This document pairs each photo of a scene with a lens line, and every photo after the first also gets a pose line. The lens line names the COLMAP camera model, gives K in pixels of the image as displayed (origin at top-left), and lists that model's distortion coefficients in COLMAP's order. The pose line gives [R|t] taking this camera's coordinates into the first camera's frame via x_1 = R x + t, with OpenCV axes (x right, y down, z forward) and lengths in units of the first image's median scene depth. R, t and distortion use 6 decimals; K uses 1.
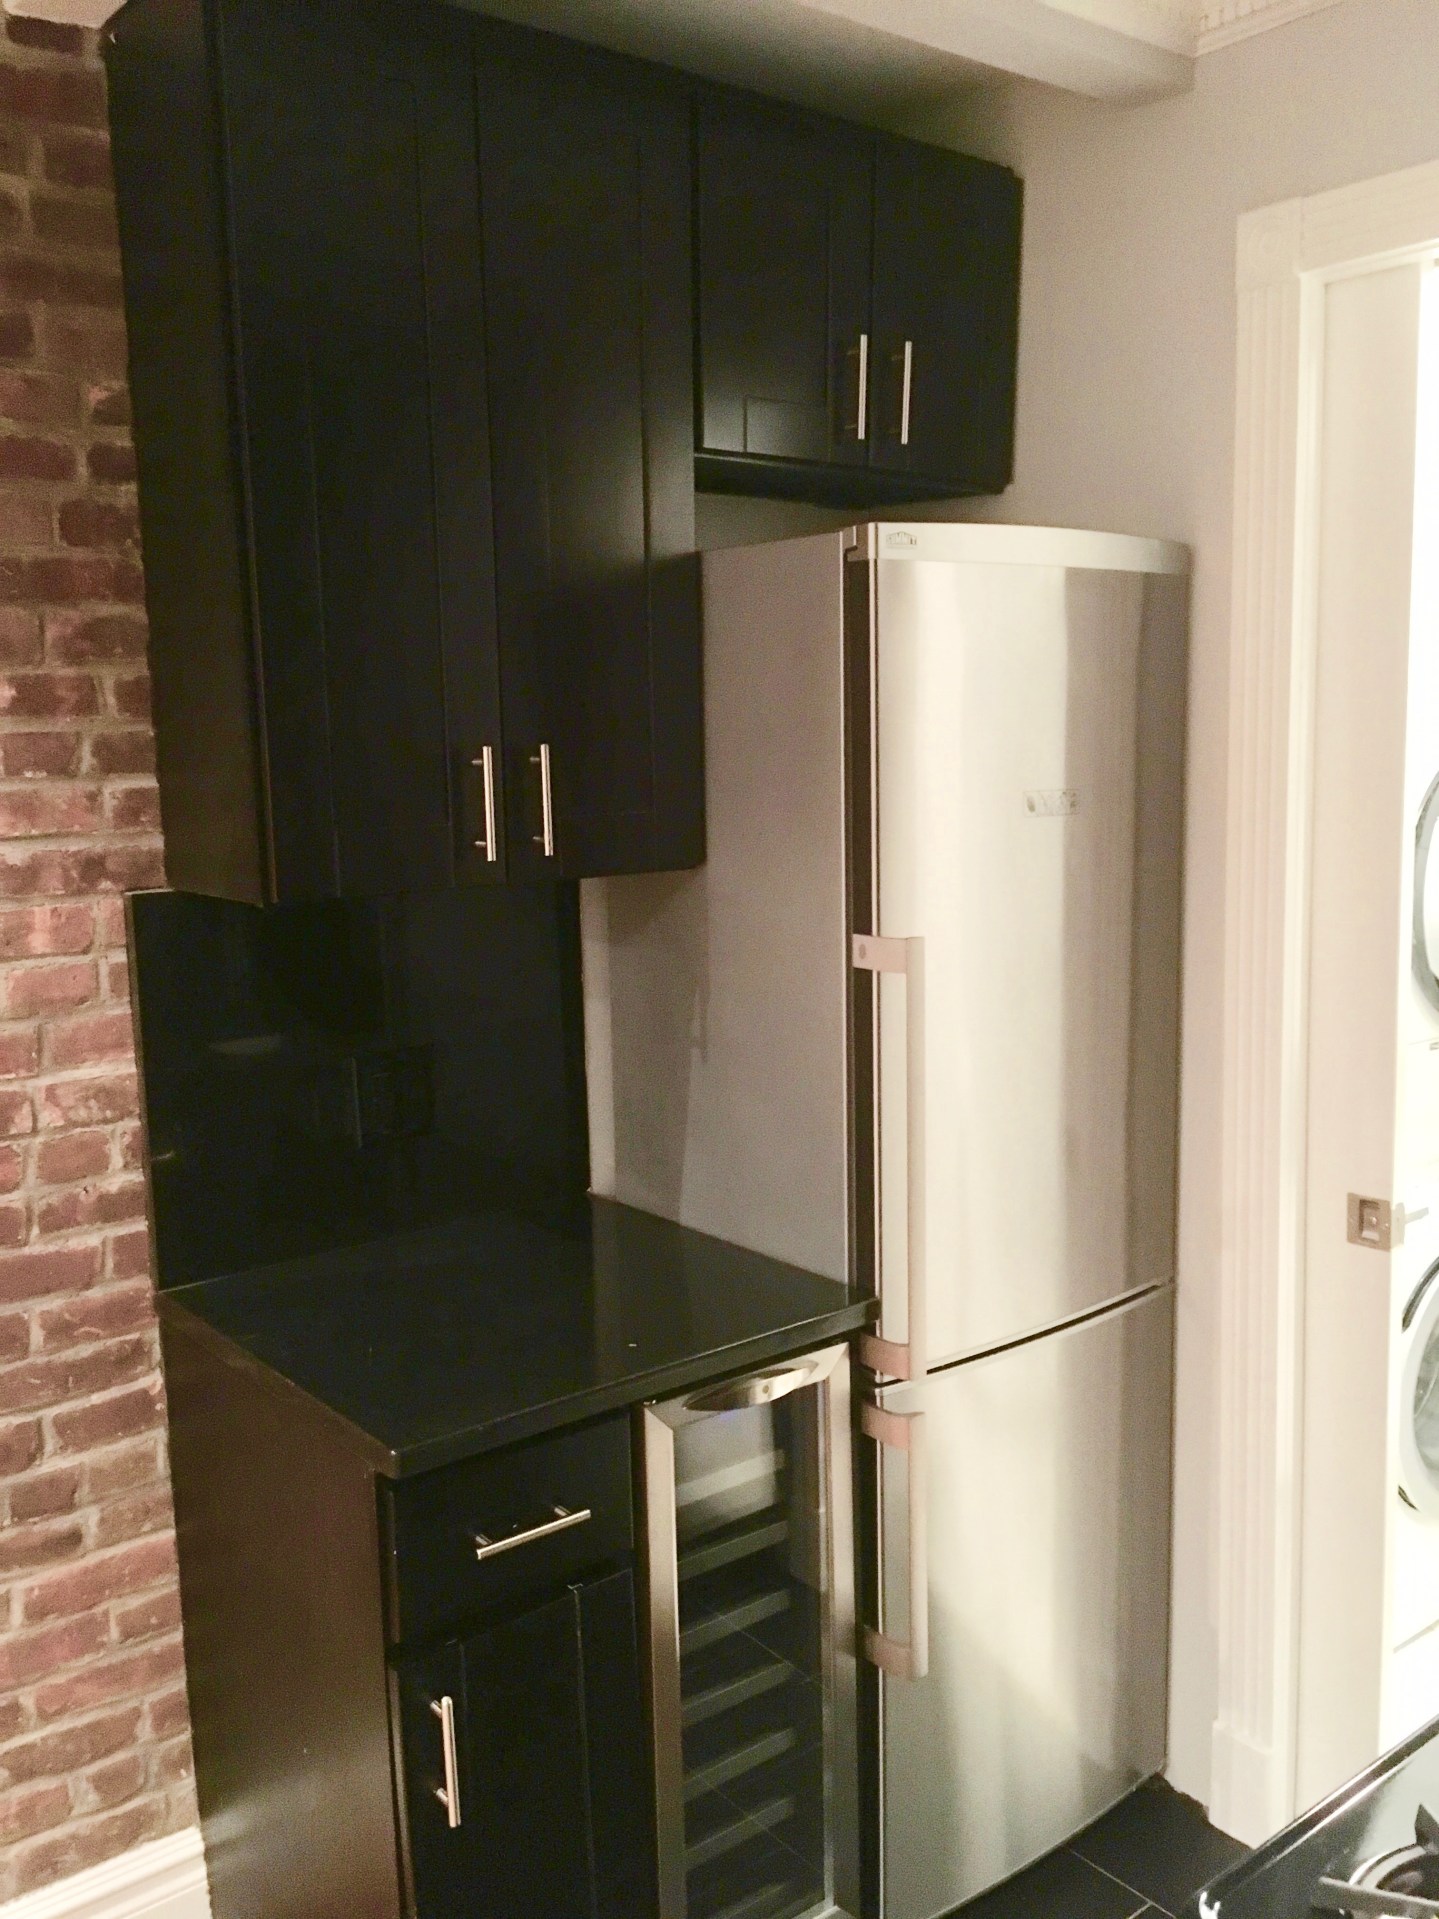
lens RADIAL K [[1637.4, 0, 719.5], [0, 1637.4, 959.5], [0, 0, 1]] dist [0.102461, -0.147180]
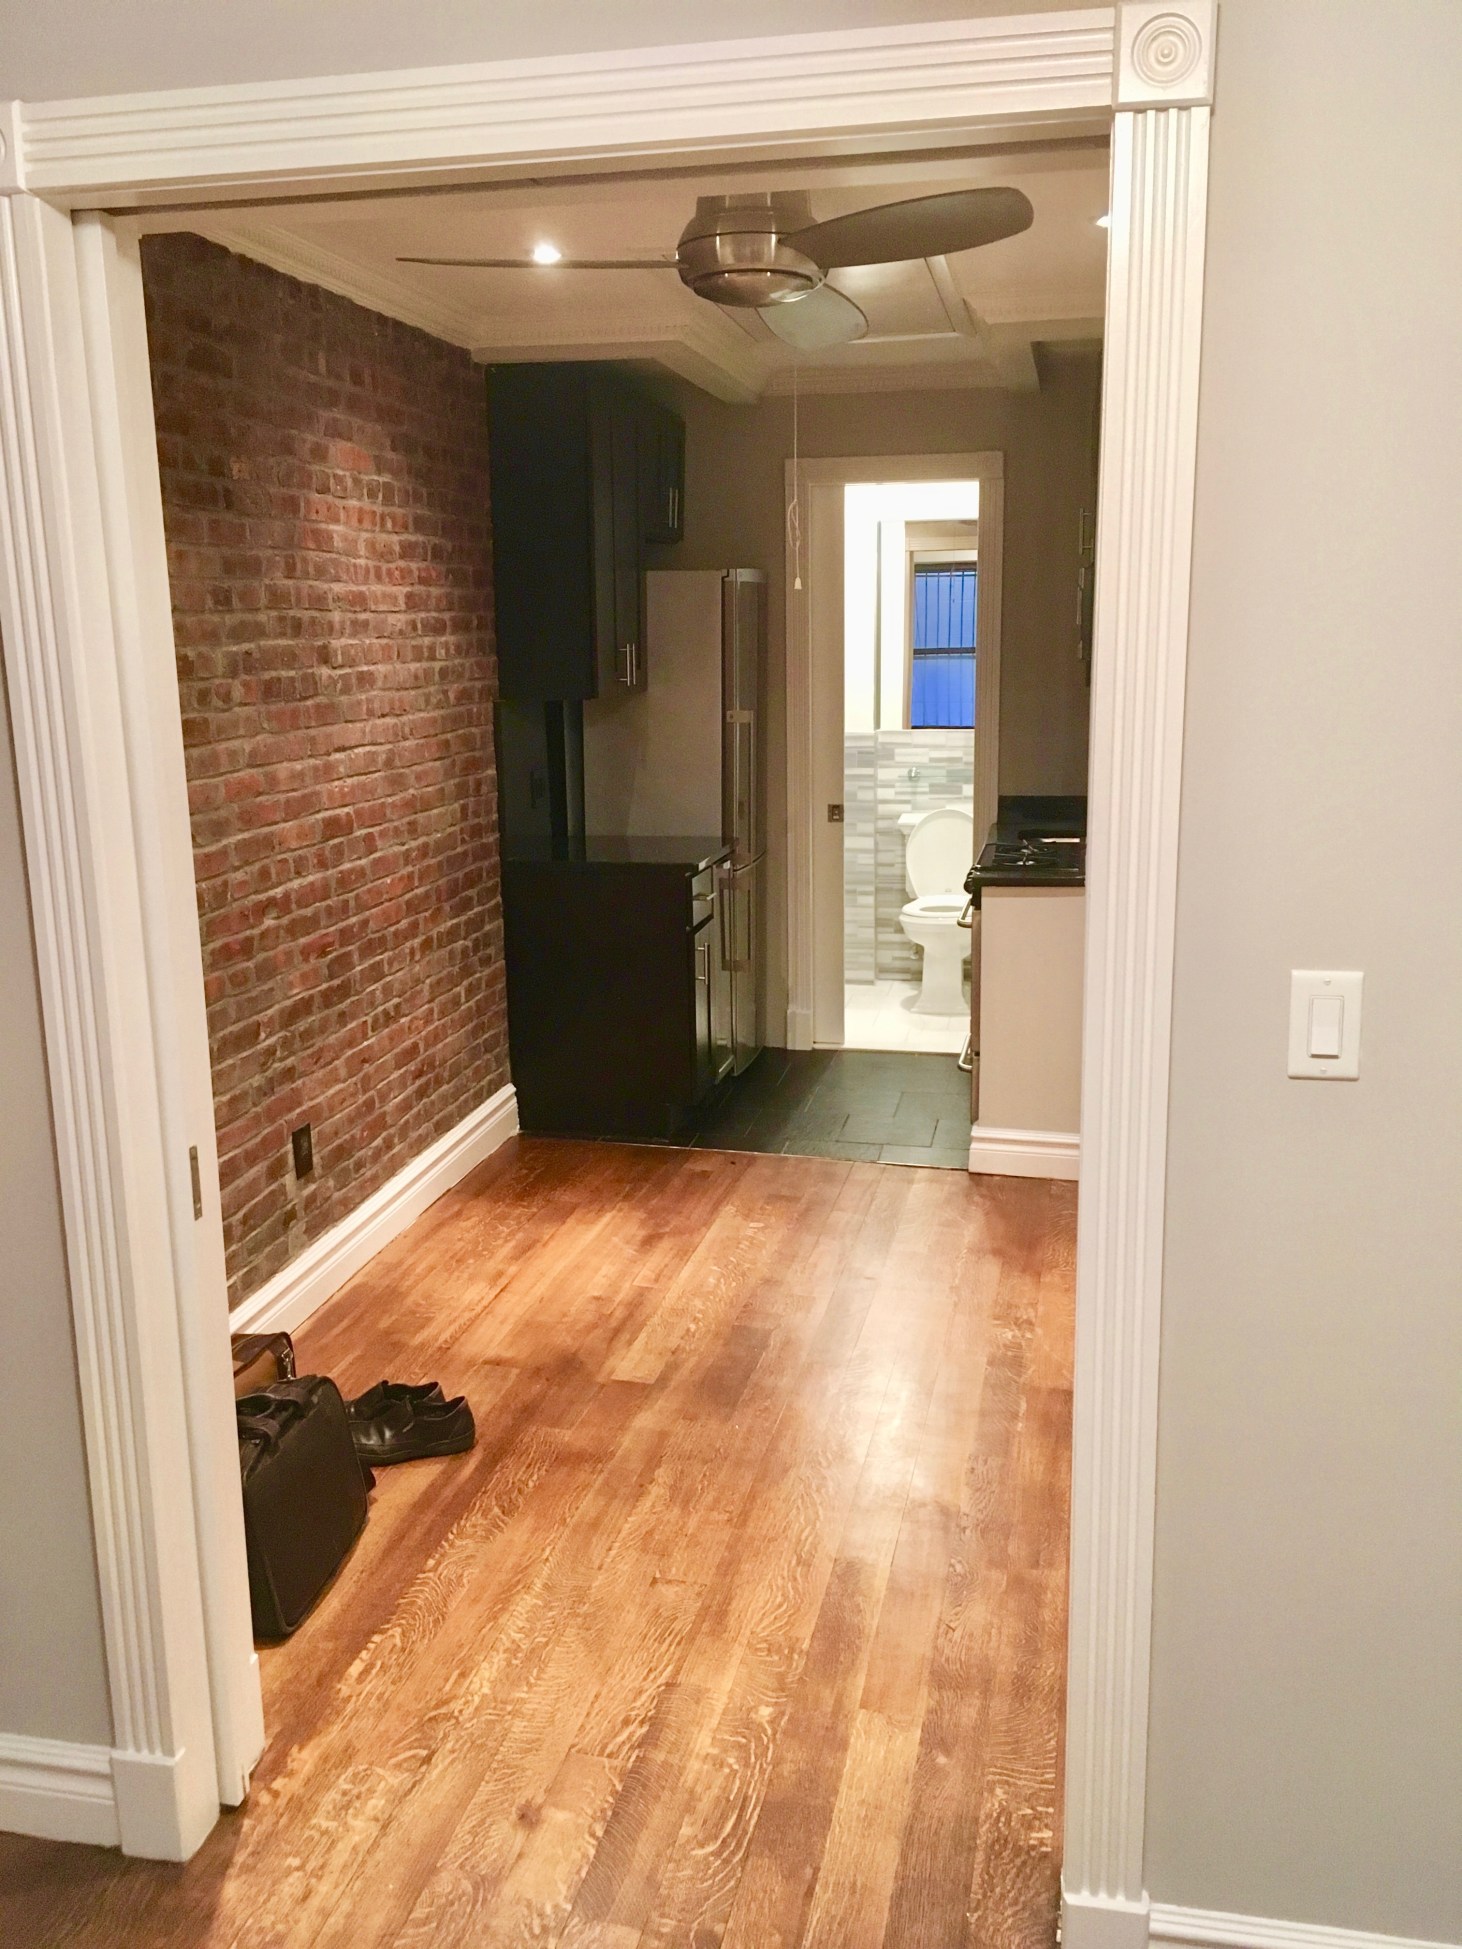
lens RADIAL K [[1663.0, 0, 731.0], [0, 1663.0, 974.5], [0, 0, 1]] dist [0.102461, -0.147180]
pose [[0.765321, -0.118507, 0.632645, -1.614172], [0.086294, 0.992922, 0.081602, 0.184539], [-0.637838, -0.007859, 0.770131, -1.119713]]
